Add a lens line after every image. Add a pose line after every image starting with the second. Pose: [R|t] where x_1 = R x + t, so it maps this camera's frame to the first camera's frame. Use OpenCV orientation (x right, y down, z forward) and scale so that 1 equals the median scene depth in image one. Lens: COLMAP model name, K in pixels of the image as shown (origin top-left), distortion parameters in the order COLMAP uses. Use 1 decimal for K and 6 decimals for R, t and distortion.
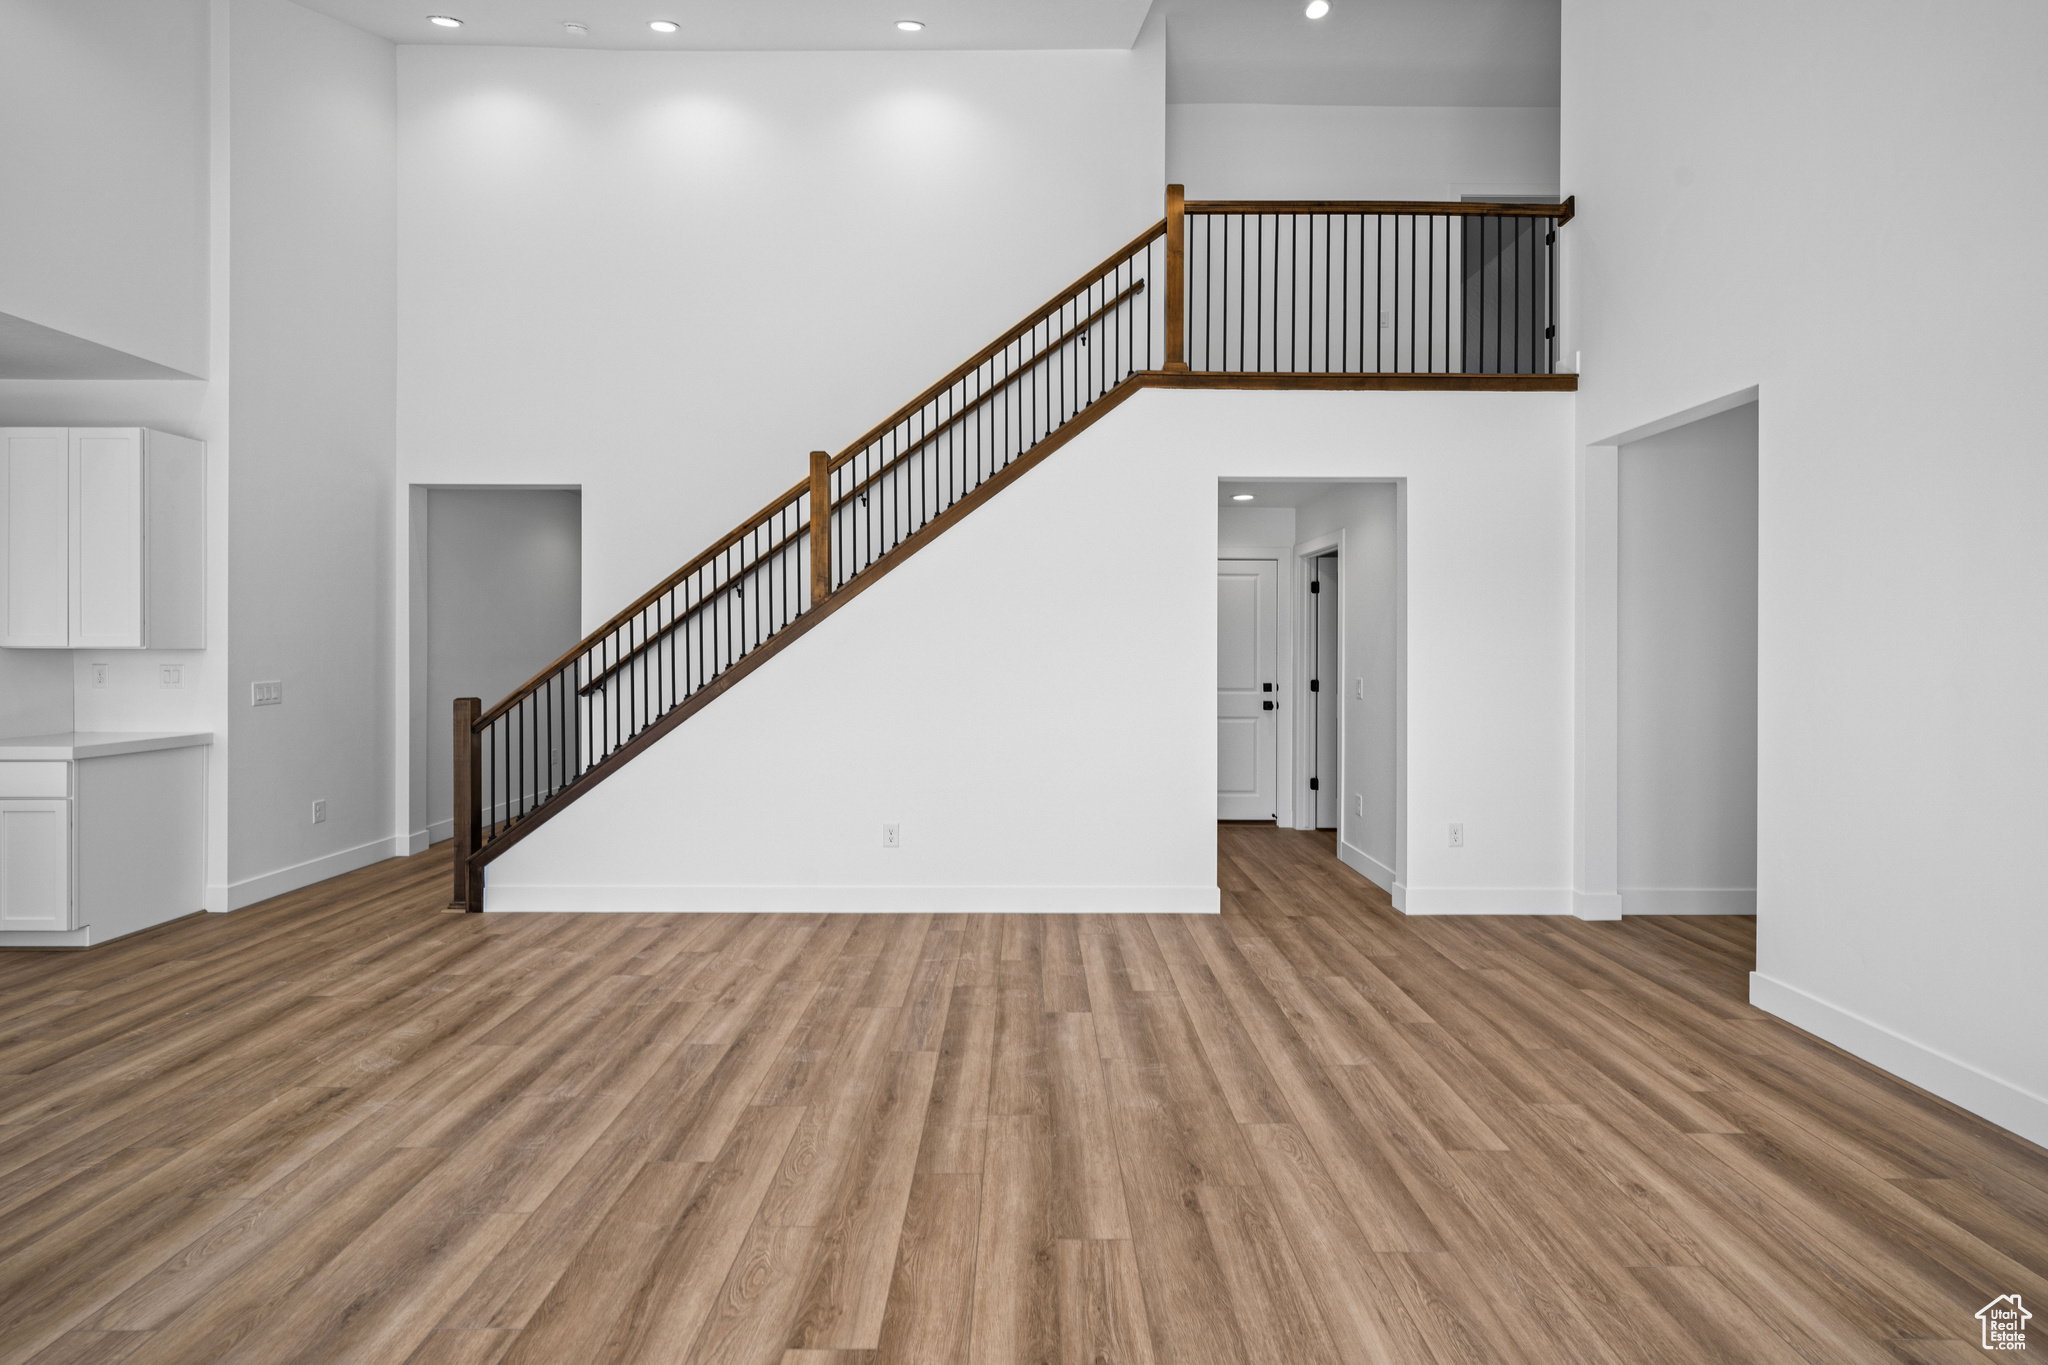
lens RADIAL K [[840.3, 0, 1046.1], [0, 840.3, 647.7], [0, 0, 1]] dist [-0.001326, 0.000303]
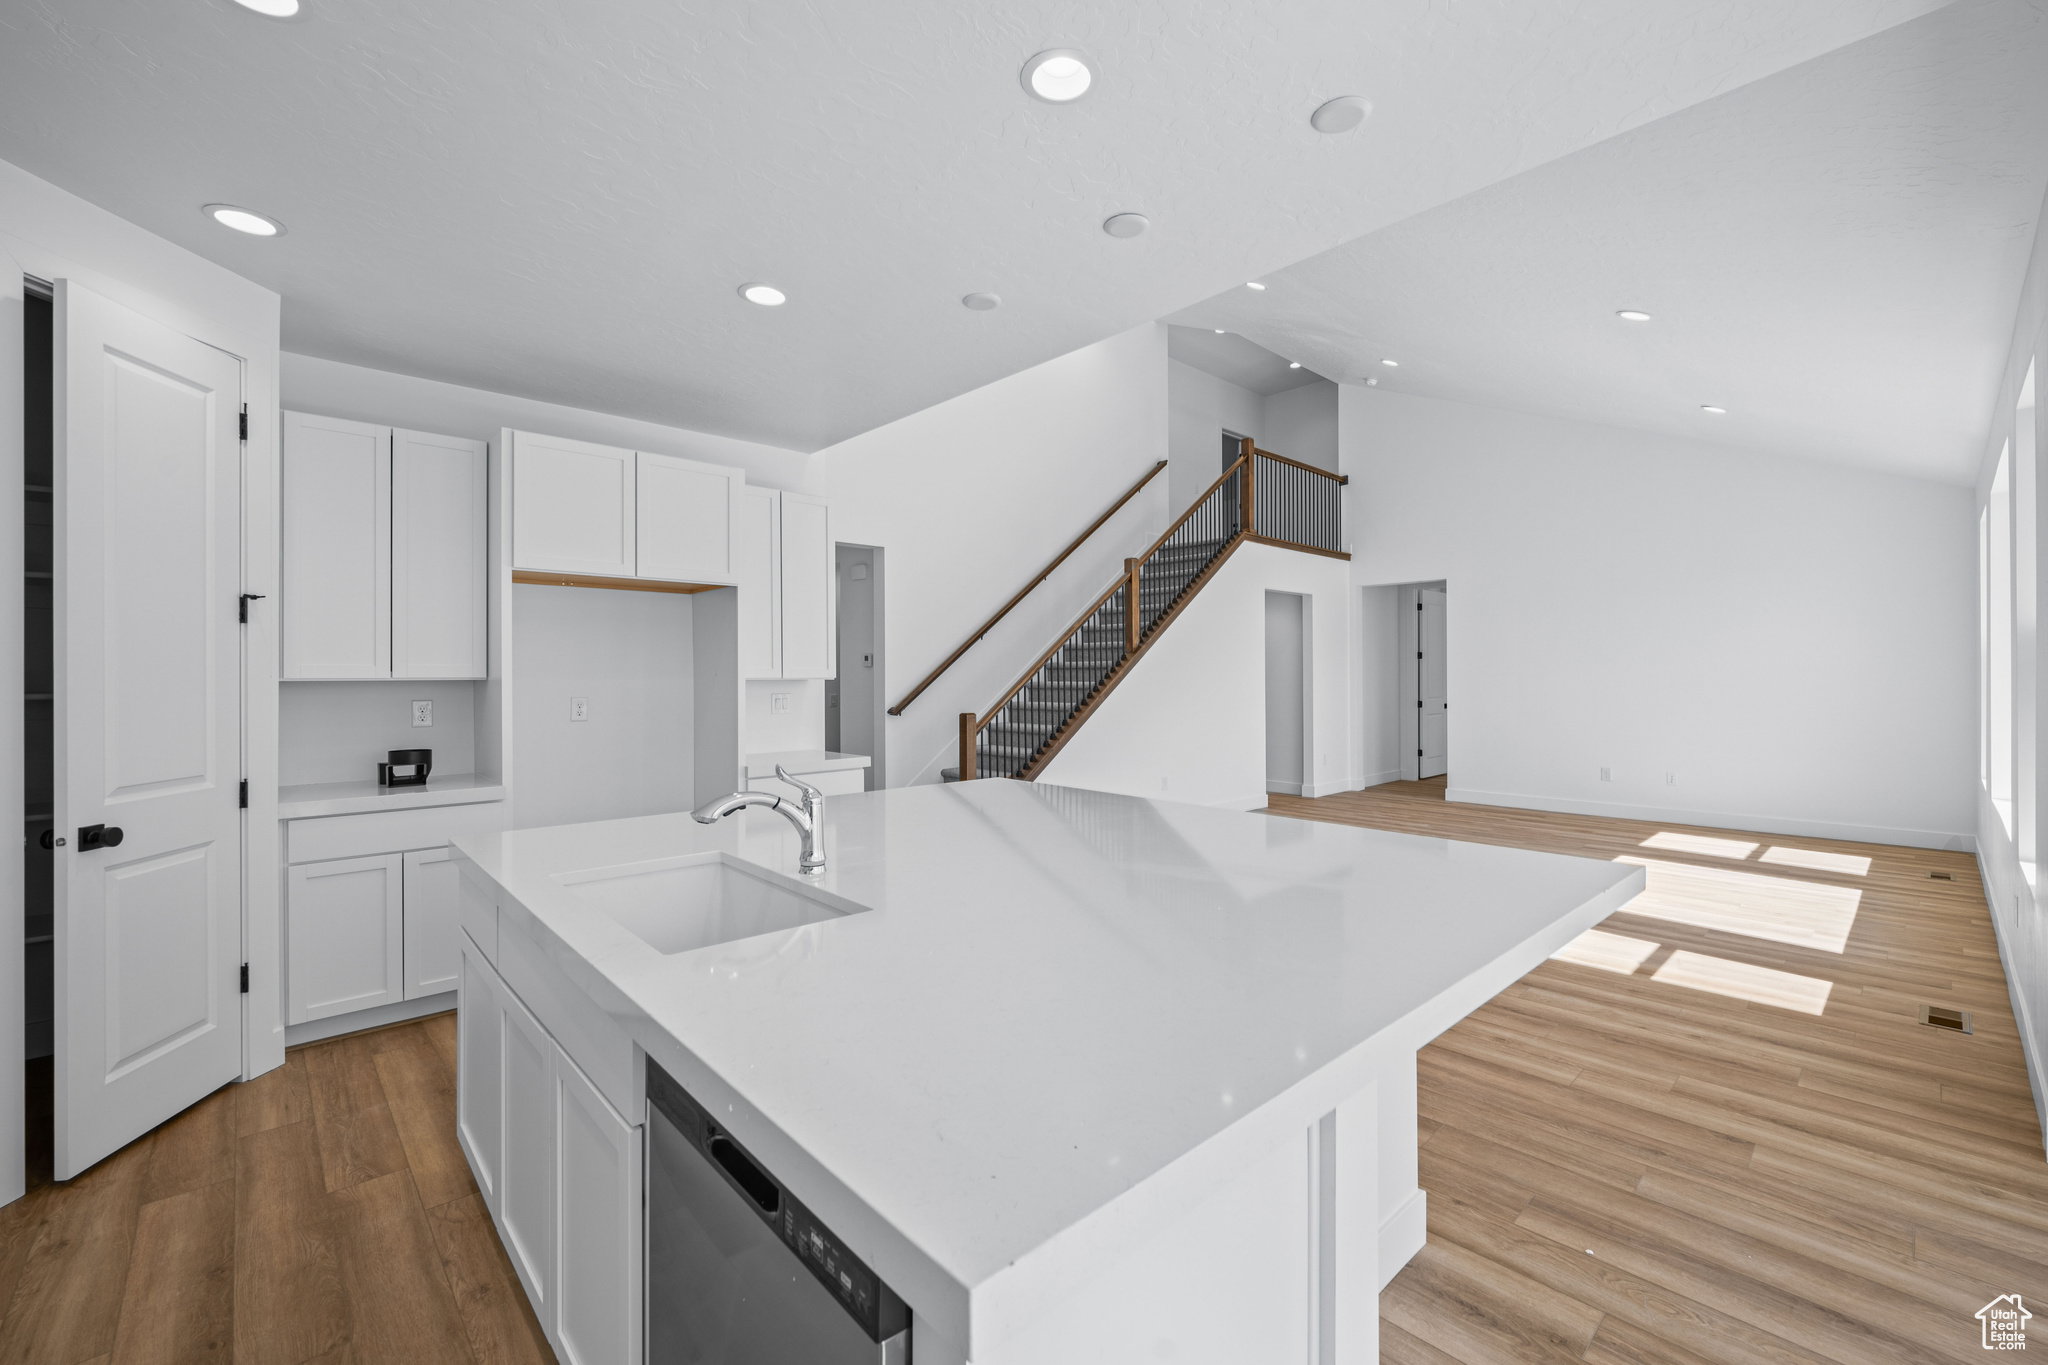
lens RADIAL K [[840.3, 0, 1012.6], [0, 840.3, 672.9], [0, 0, 1]] dist [-0.001326, 0.000303]
pose [[0.738403, -0.004271, 0.674346, -2.160605], [0.007260, 0.999972, -0.001616, -0.004393], [-0.674320, 0.006089, 0.738414, -0.095901]]
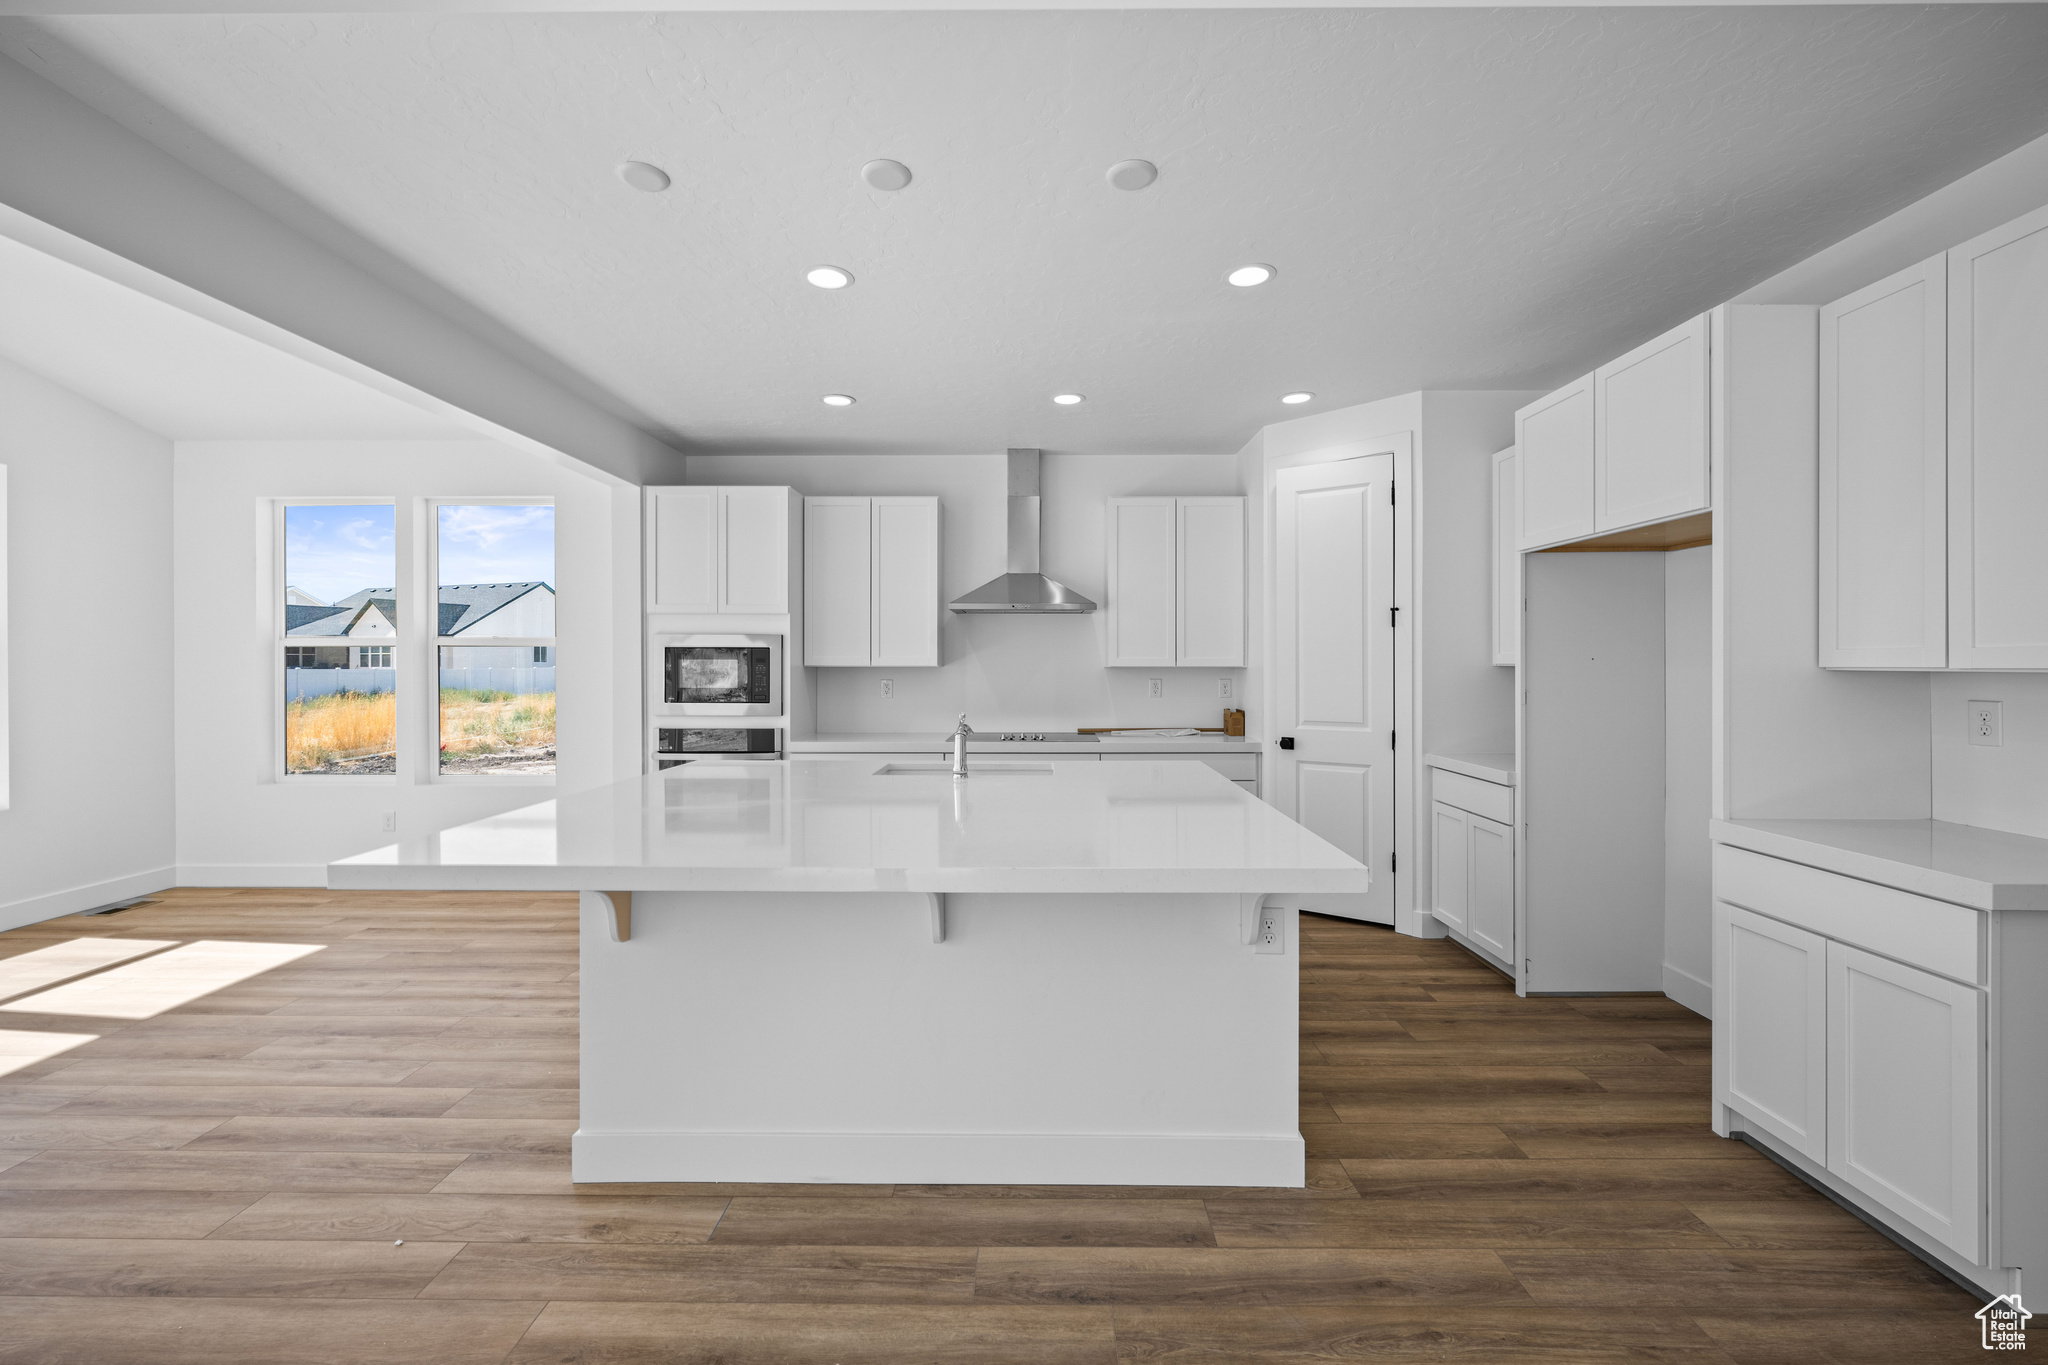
lens RADIAL K [[840.3, 0, 1034.9], [0, 840.3, 667.6], [0, 0, 1]] dist [-0.001326, 0.000303]
pose [[-0.007848, 0.002475, -0.999966, -0.785513], [-0.001660, 0.999996, 0.002488, -0.002711], [0.999968, 0.001680, -0.007844, 0.565597]]
